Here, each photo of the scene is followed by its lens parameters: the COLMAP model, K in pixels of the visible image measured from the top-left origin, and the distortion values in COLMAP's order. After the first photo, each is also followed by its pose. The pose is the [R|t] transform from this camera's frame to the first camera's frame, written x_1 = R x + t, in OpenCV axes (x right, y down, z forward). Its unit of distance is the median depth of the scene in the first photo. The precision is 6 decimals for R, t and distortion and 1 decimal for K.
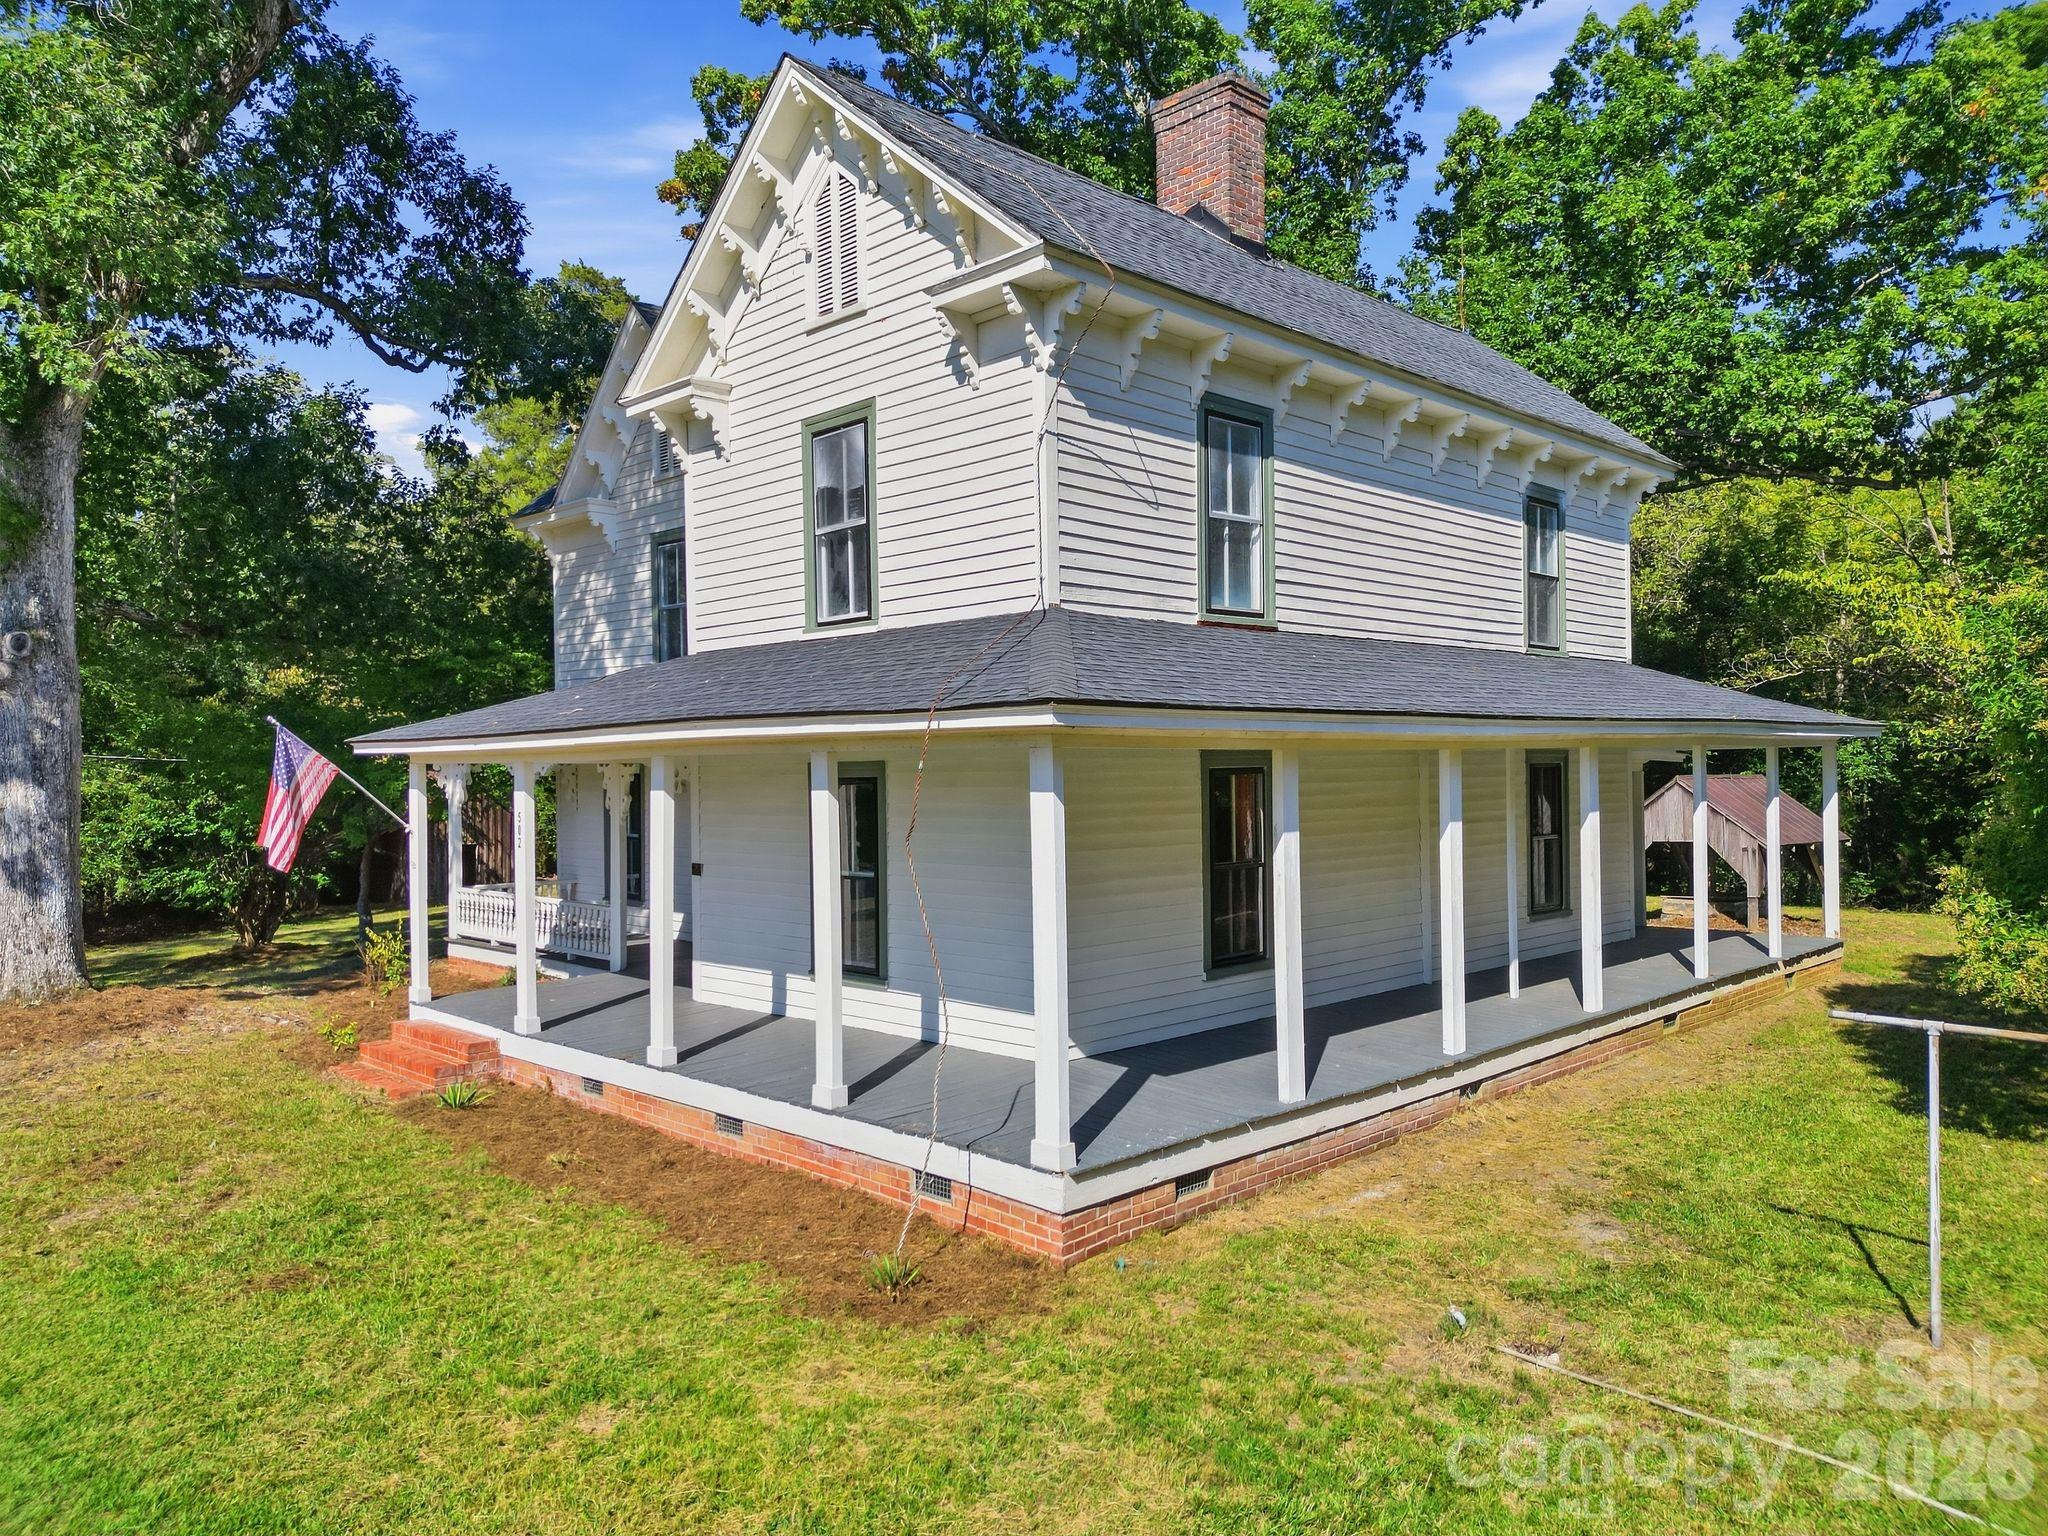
lens RADIAL K [[1427.6, 0, 1087.9], [0, 1427.6, 793.9], [0, 0, 1]] dist [0.000718, -0.000439]
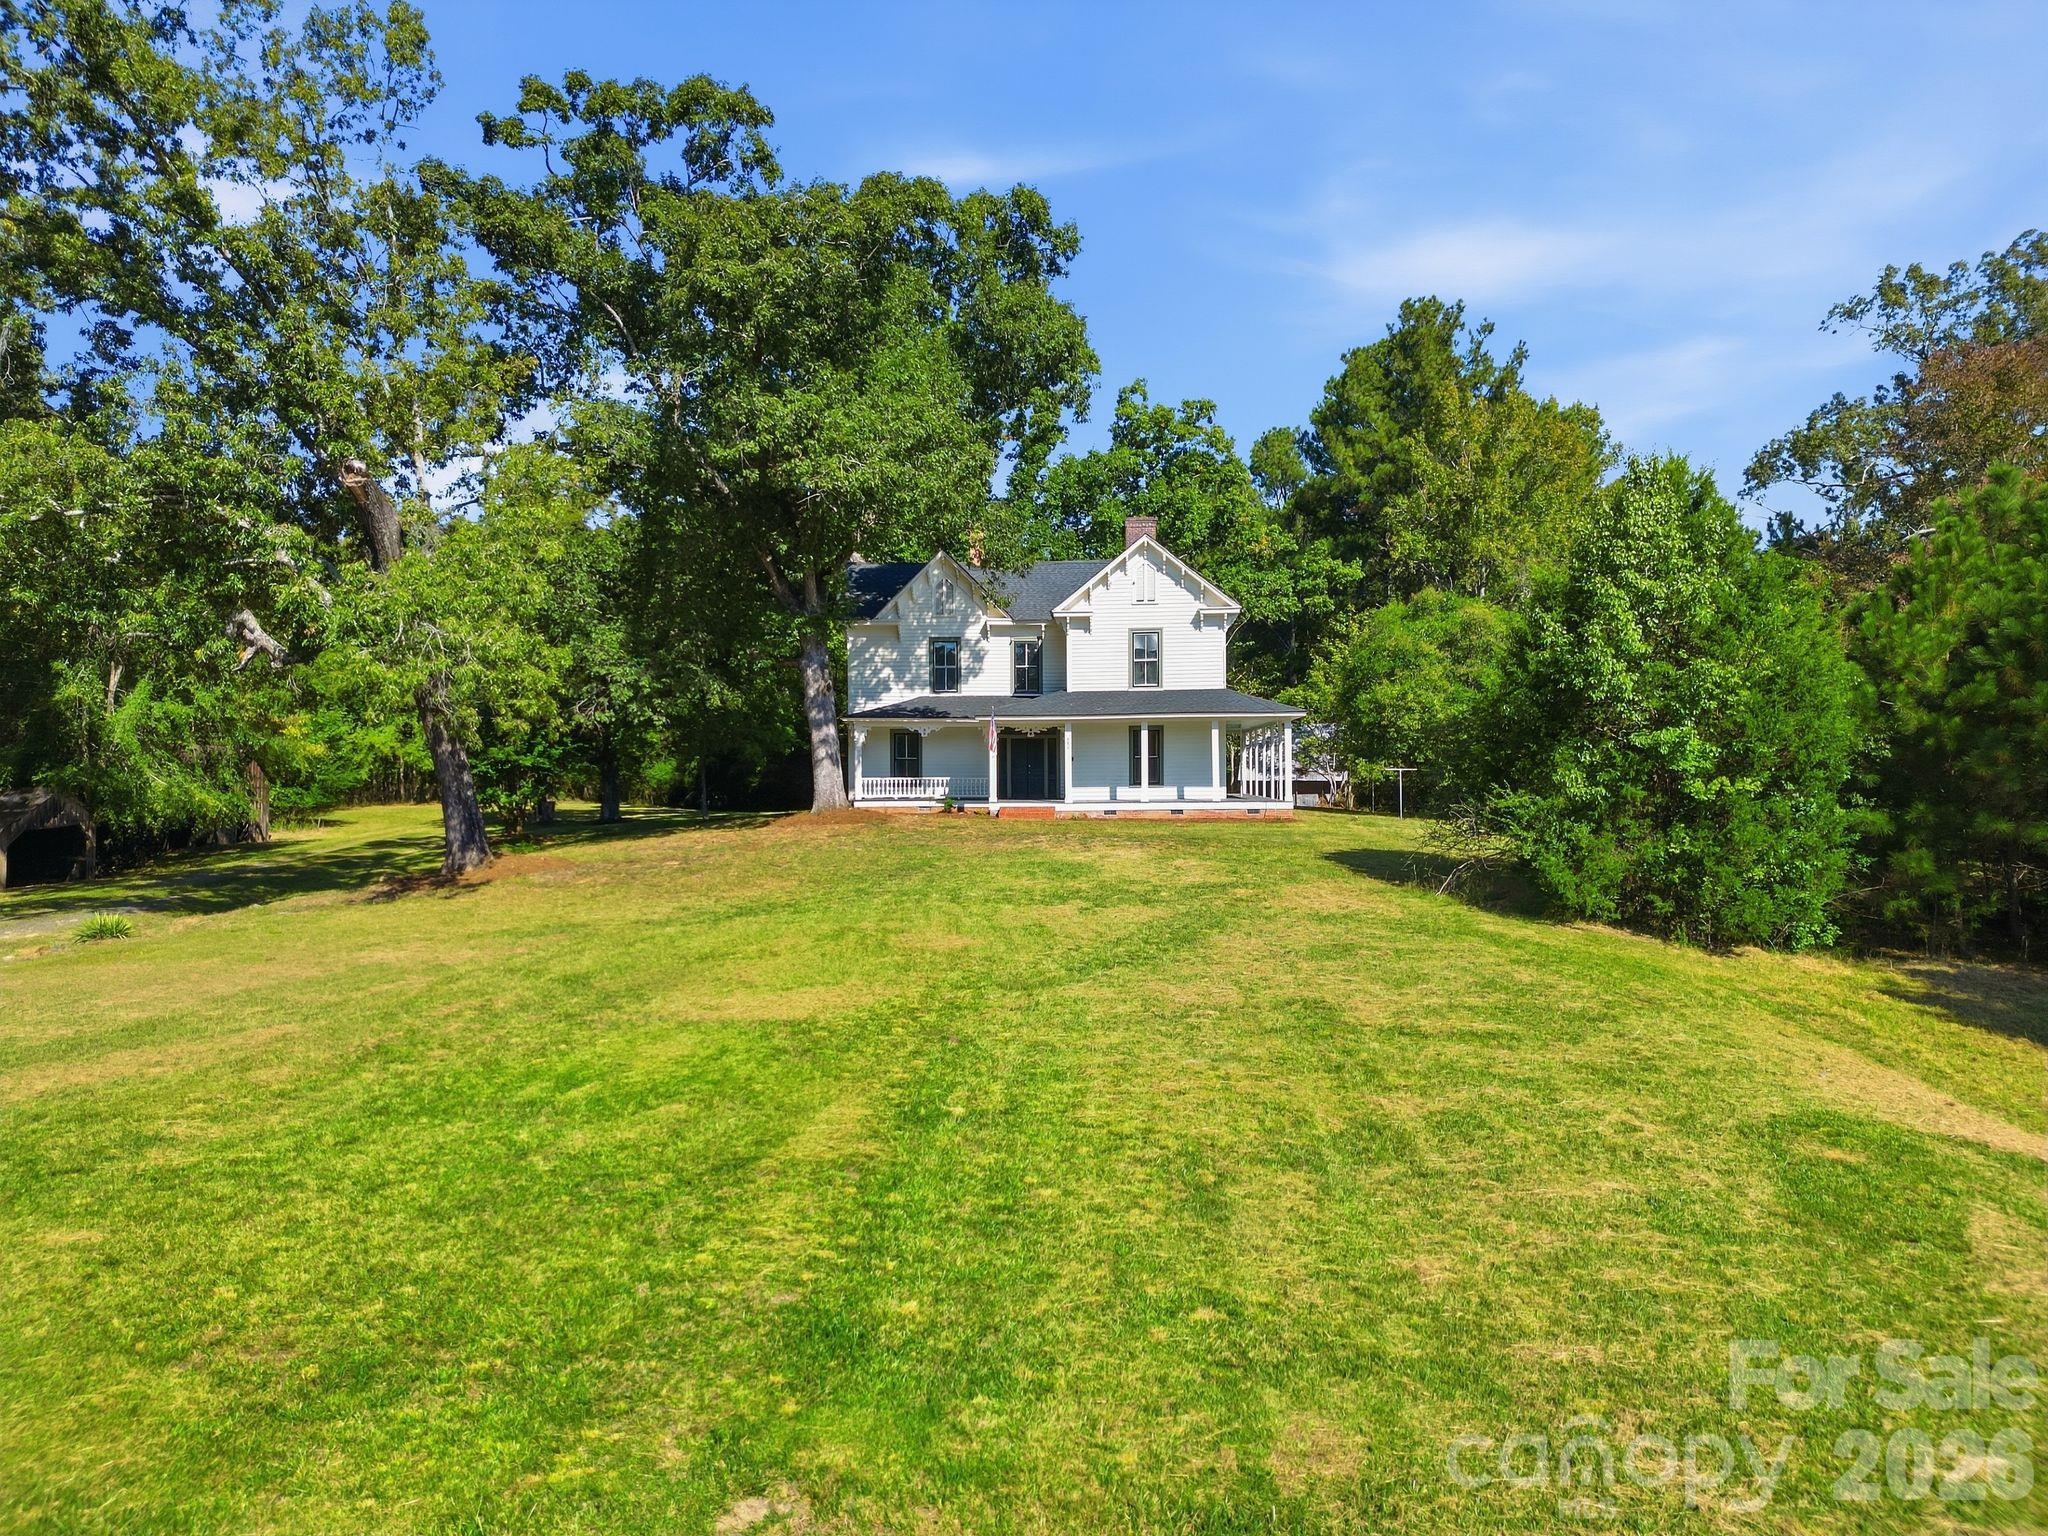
lens RADIAL K [[1445.6, 0, 1024.0], [0, 1445.6, 768.0], [0, 0, 1]] dist [0.018256, -0.002286]
pose [[0.770876, 0.009036, 0.636921, -2.748907], [0.009385, 0.999630, -0.025541, 0.176963], [-0.636916, 0.025667, 0.770505, -1.621927]]
